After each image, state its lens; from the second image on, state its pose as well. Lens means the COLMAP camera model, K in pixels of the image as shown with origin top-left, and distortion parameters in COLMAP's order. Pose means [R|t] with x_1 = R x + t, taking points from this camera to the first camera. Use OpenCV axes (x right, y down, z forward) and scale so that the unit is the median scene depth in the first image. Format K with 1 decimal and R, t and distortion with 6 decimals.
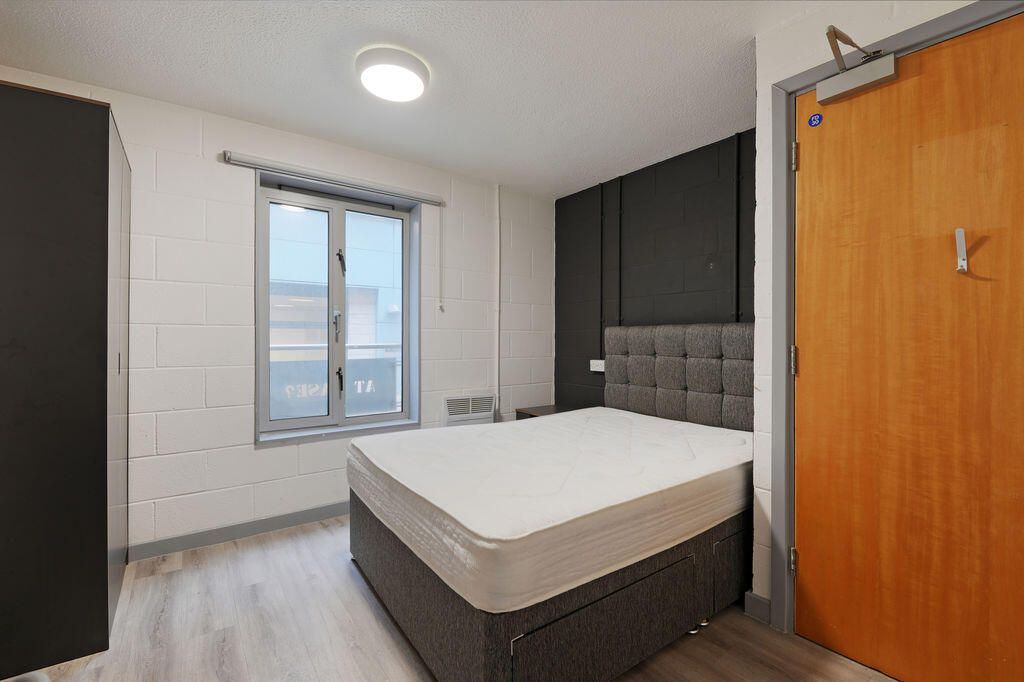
lens RADIAL K [[459.0, 0, 522.3], [0, 459.0, 339.6], [0, 0, 1]] dist [0.005296, -0.000795]
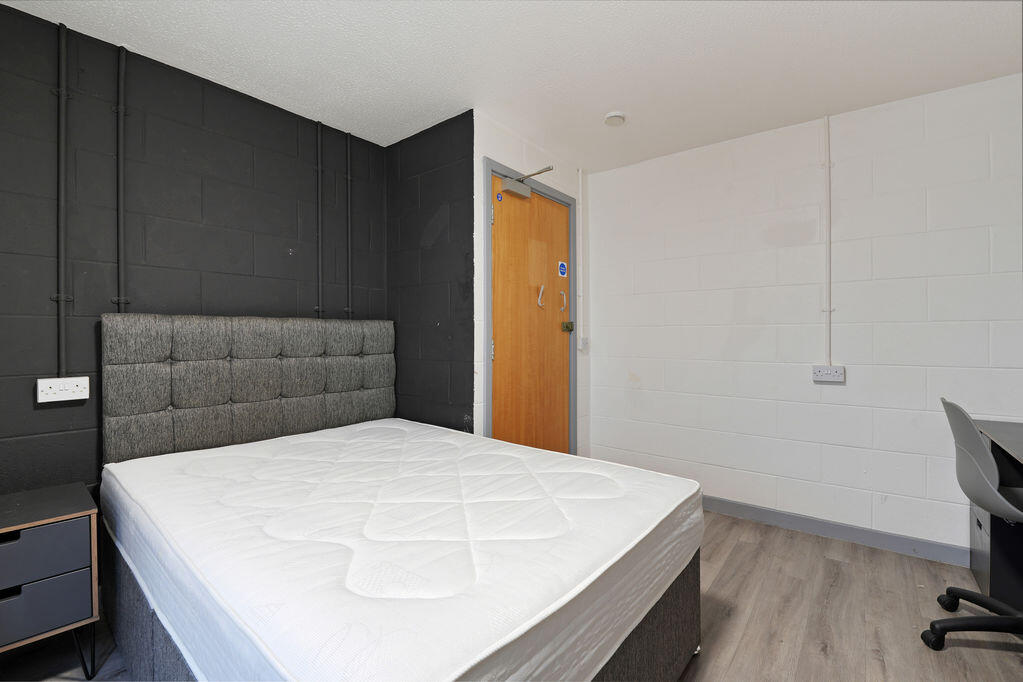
lens RADIAL K [[458.5, 0, 514.2], [0, 458.5, 336.6], [0, 0, 1]] dist [0.005296, -0.000795]
pose [[-0.239129, -0.001798, 0.970986, -0.559553], [0.001809, 0.999996, 0.002297, -0.001030], [-0.970986, 0.002306, -0.239125, 0.820367]]
